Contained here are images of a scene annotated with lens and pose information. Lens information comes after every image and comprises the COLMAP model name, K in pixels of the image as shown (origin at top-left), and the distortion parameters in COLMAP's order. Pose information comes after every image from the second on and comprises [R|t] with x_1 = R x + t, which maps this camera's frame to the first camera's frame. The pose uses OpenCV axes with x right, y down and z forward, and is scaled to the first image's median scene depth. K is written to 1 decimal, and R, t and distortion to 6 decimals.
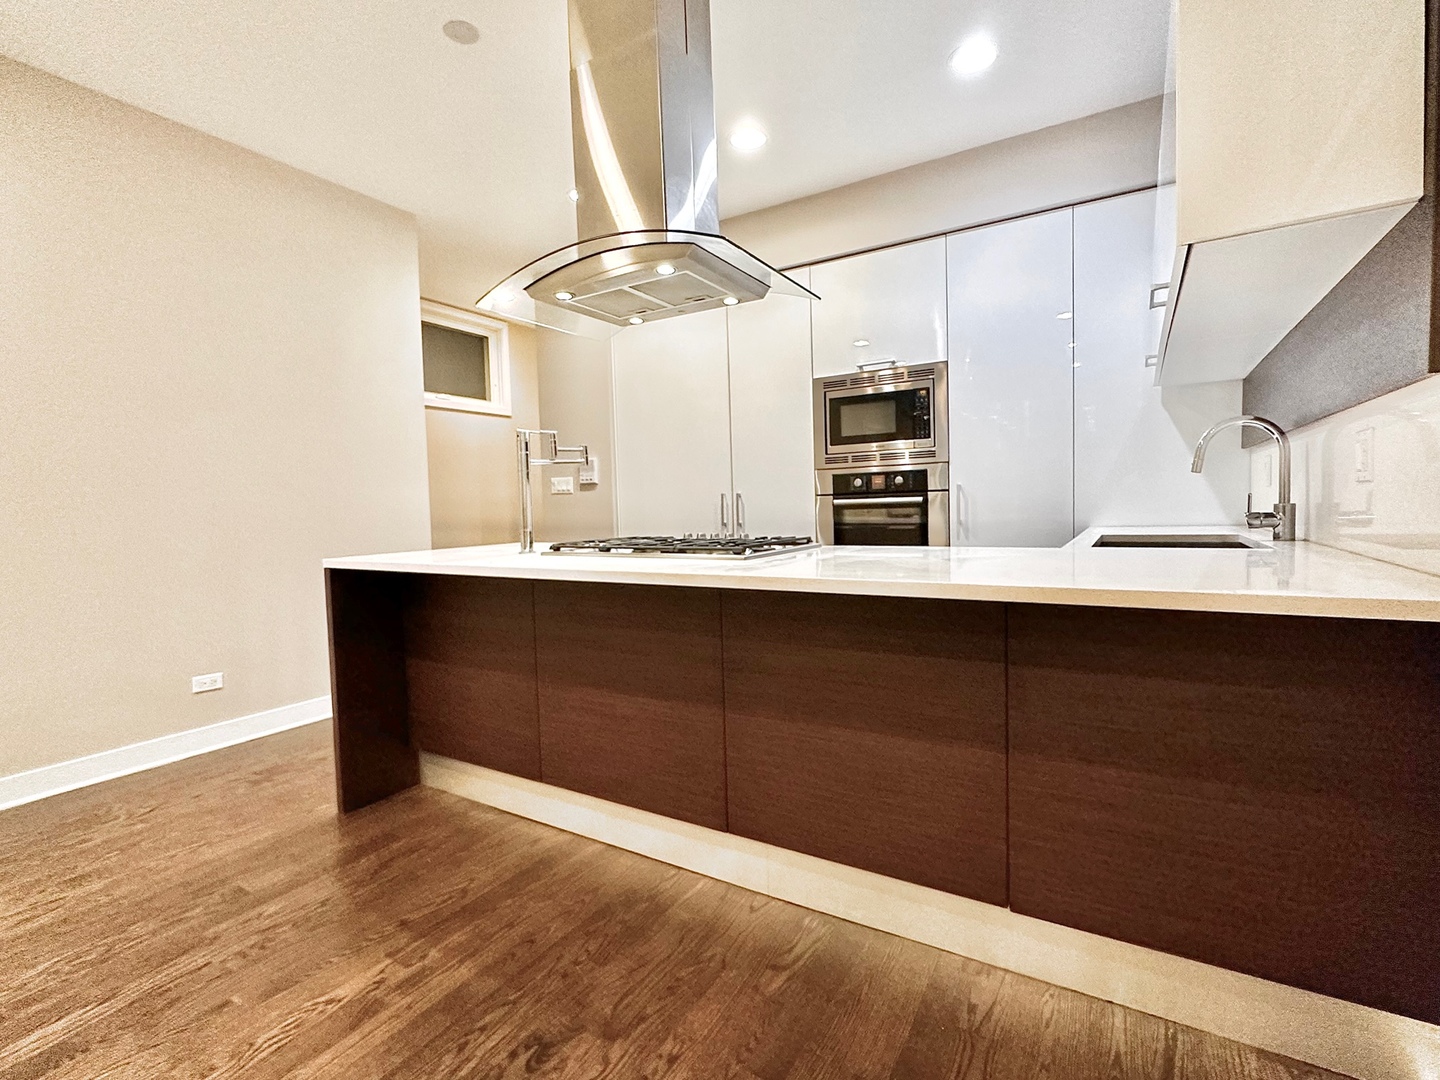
lens RADIAL K [[674.7, 0, 720.0], [0, 674.7, 540.0], [0, 0, 1]] dist [-0.004137, -0.000311]
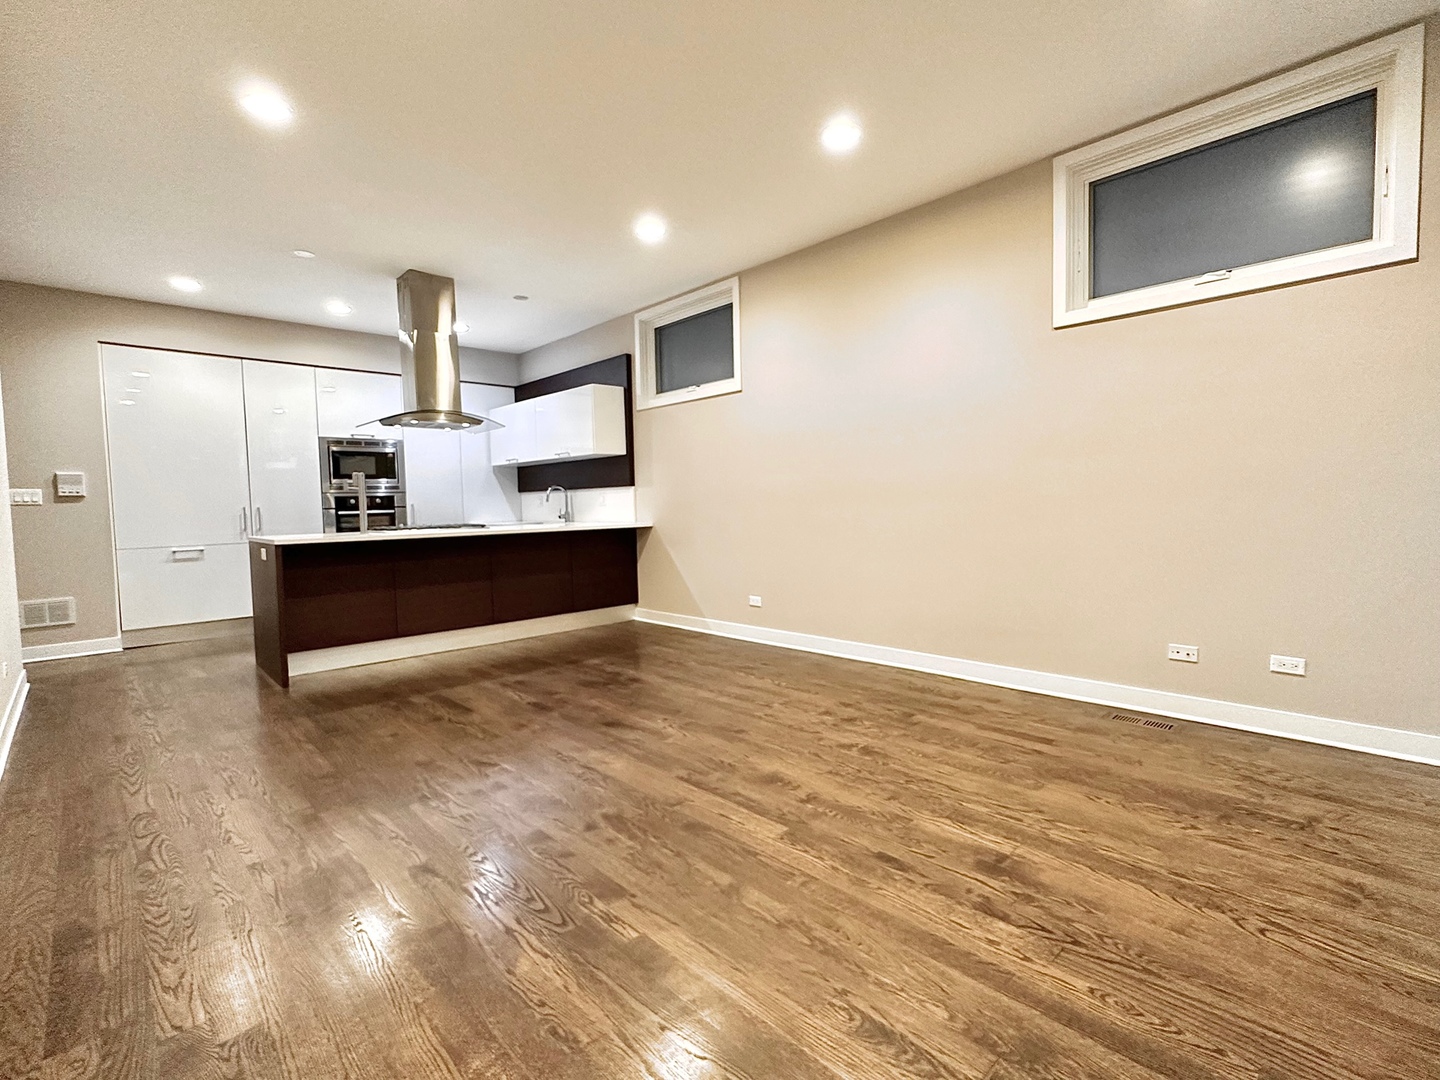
lens RADIAL K [[674.7, 0, 720.0], [0, 674.7, 540.0], [0, 0, 1]] dist [-0.004137, -0.000311]
pose [[0.257482, -0.031353, 0.965774, -1.244631], [0.066381, 0.997686, 0.014692, 0.050447], [-0.964000, 0.060326, 0.258968, -0.348269]]
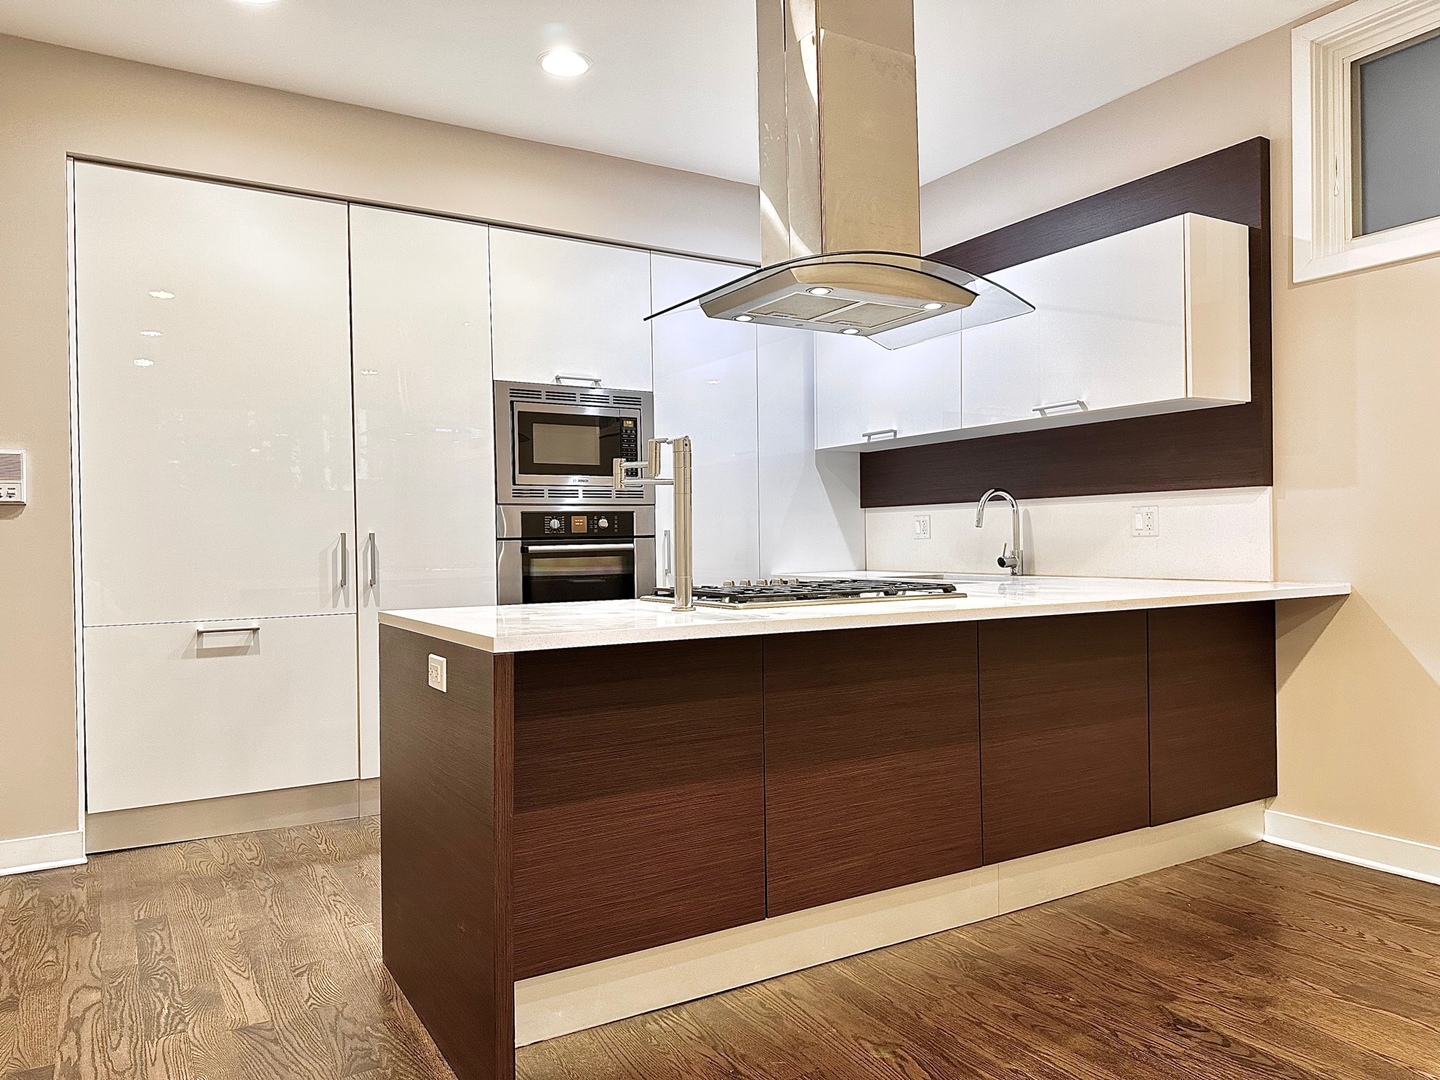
lens RADIAL K [[1016.1, 0, 720.0], [0, 1016.1, 540.0], [0, 0, 1]] dist [0.065921, -0.077083]
pose [[0.458580, 0.020246, 0.888423, -0.770114], [0.049251, 0.997625, -0.048156, -0.000644], [-0.887287, 0.065839, 0.456493, 0.302272]]
